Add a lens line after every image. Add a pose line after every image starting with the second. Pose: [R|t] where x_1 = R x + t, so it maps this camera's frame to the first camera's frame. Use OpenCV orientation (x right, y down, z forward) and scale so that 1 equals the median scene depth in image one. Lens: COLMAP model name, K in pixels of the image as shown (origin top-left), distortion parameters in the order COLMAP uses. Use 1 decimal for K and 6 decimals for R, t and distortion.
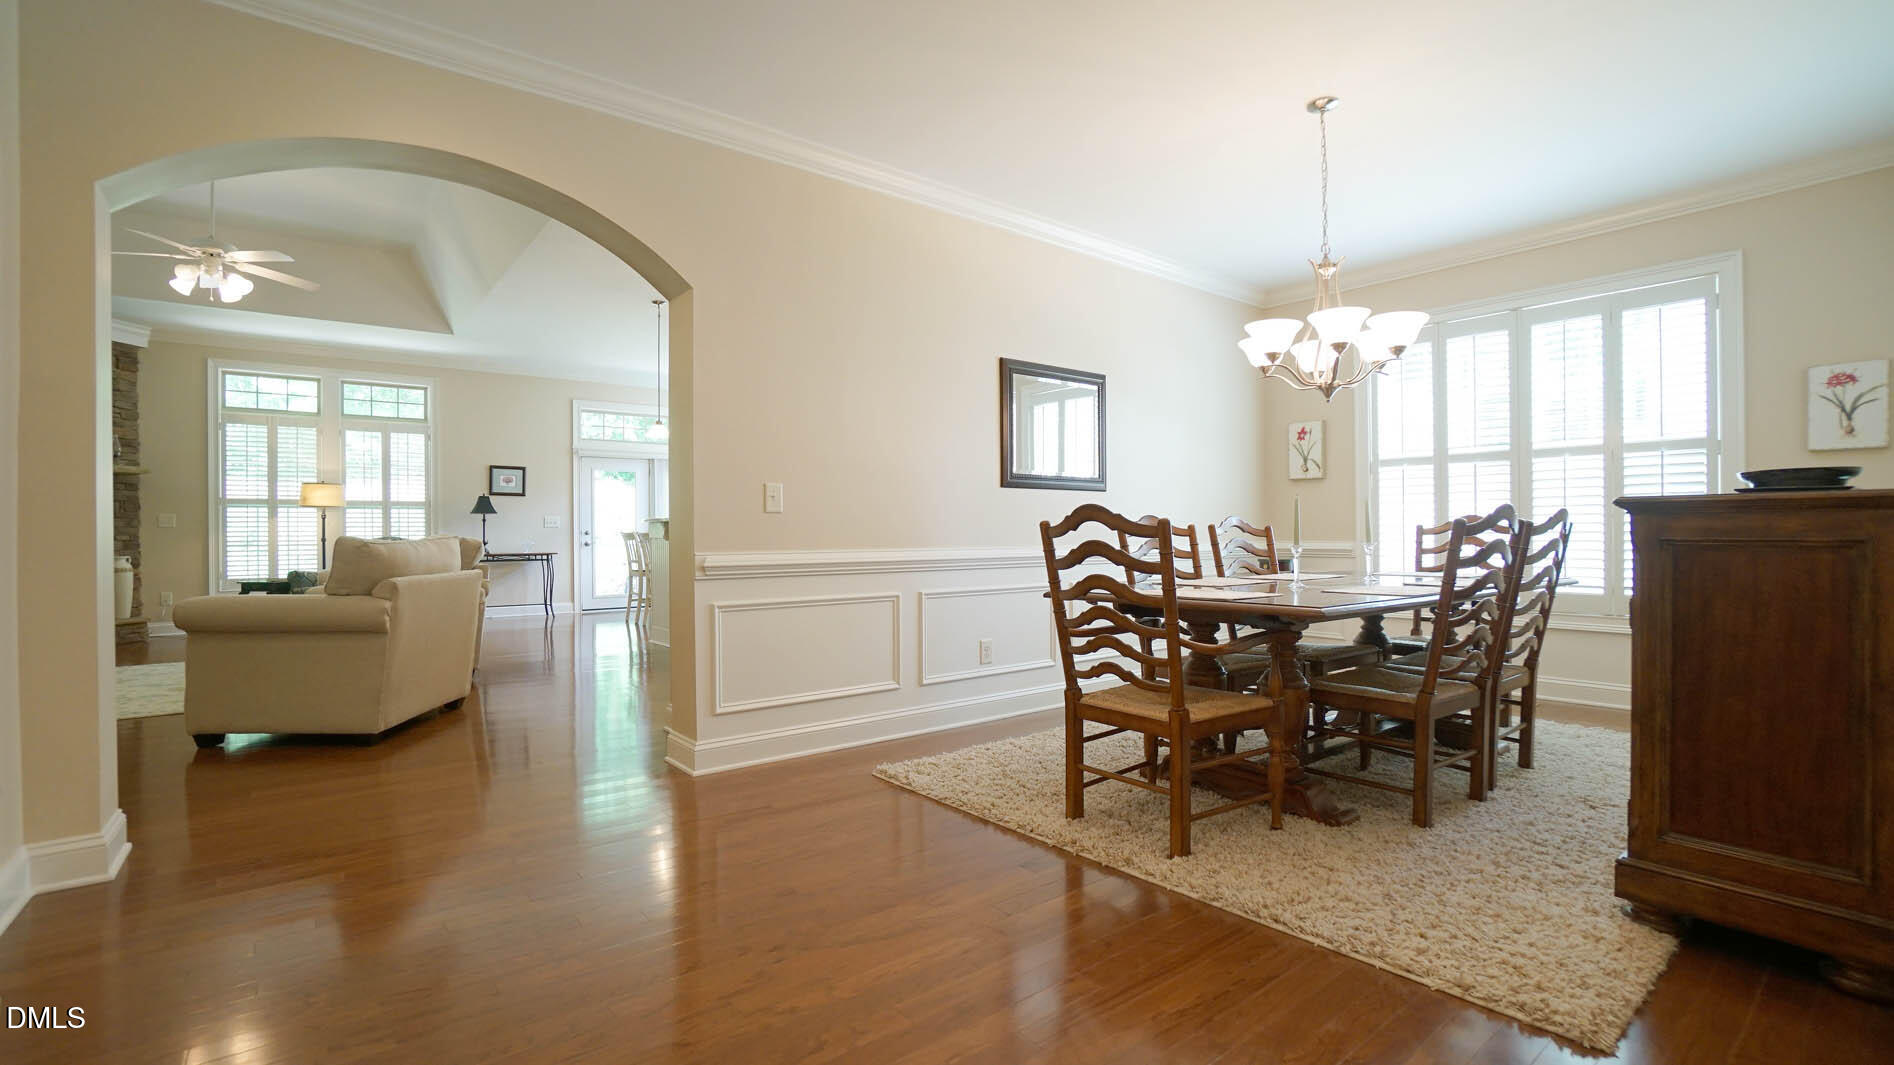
lens RADIAL K [[875.3, 0, 947.0], [0, 875.3, 532.5], [0, 0, 1]] dist [-0.000434, 0.000007]
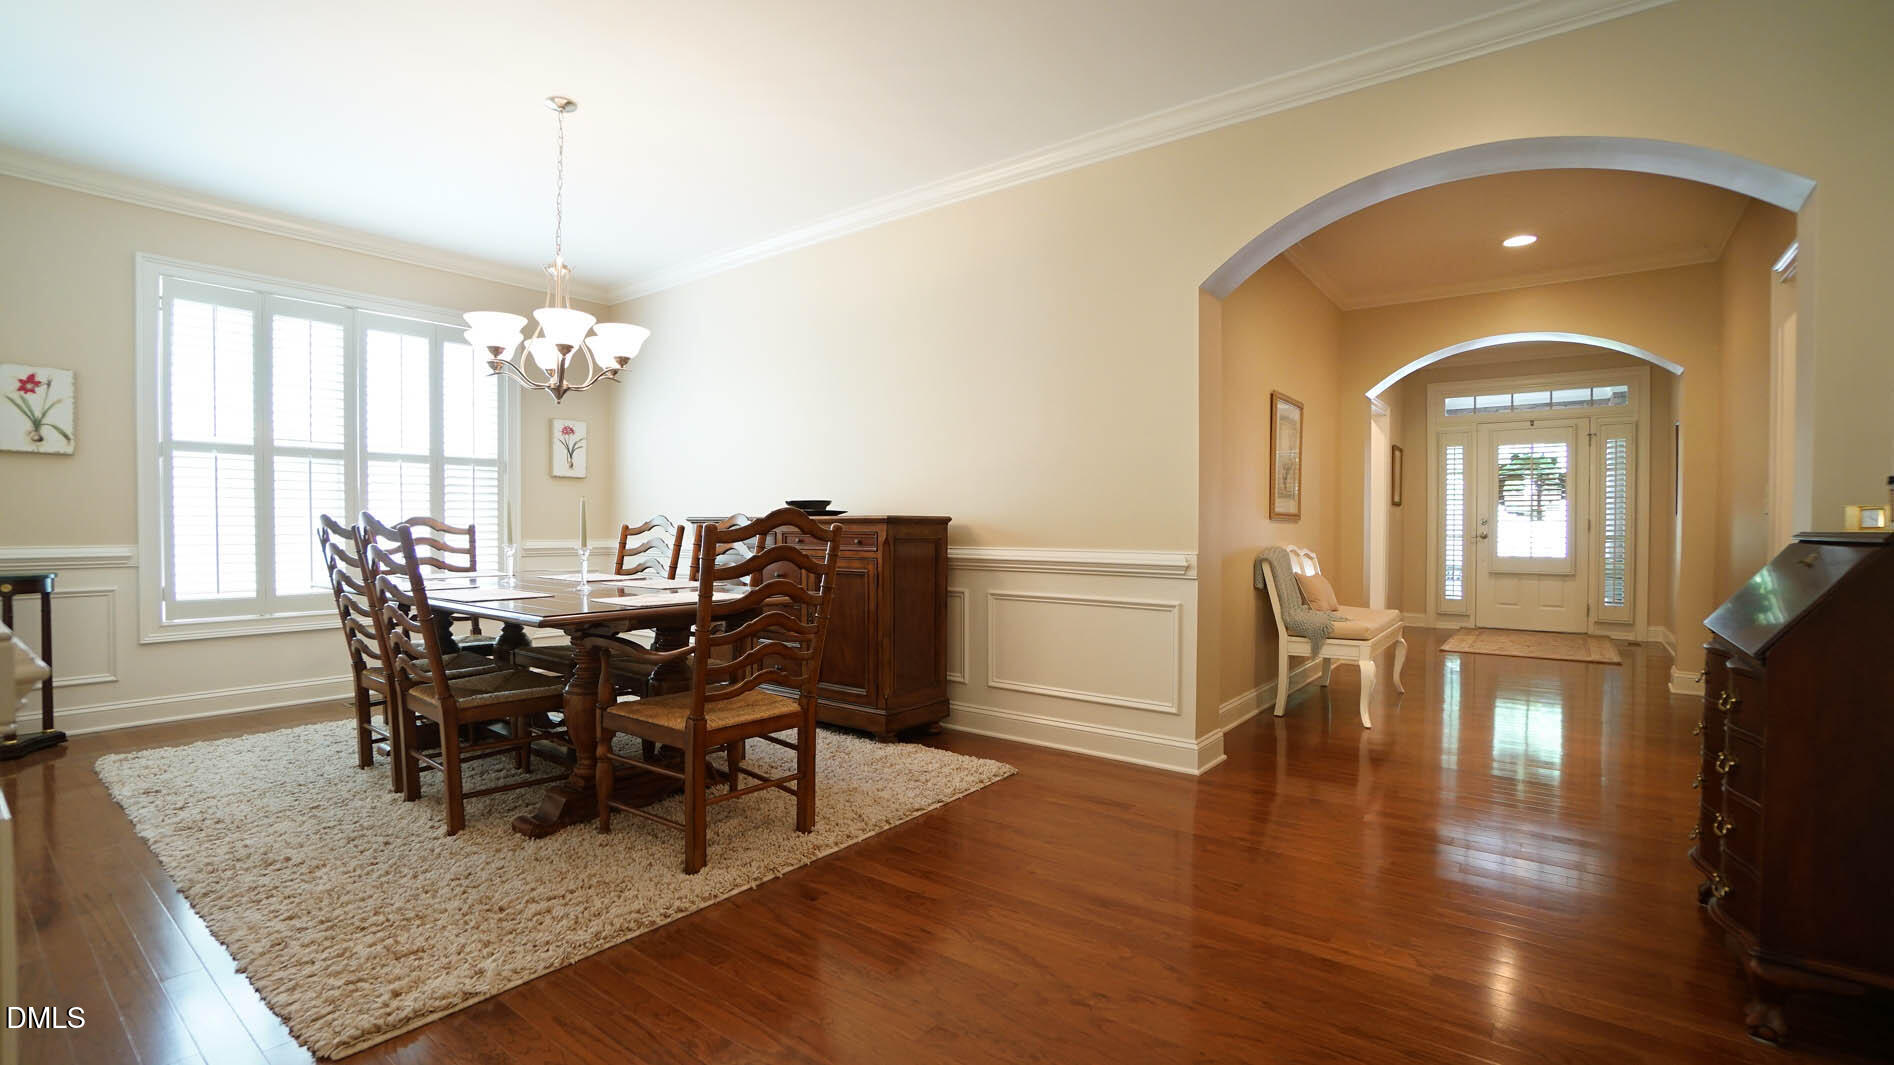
lens RADIAL K [[875.3, 0, 947.0], [0, 875.3, 532.5], [0, 0, 1]] dist [-0.000434, 0.000007]
pose [[-0.203990, 0.003789, 0.978966, -0.478368], [0.001495, 0.999993, -0.003559, 0.003370], [-0.978972, 0.000737, -0.203995, 0.580006]]
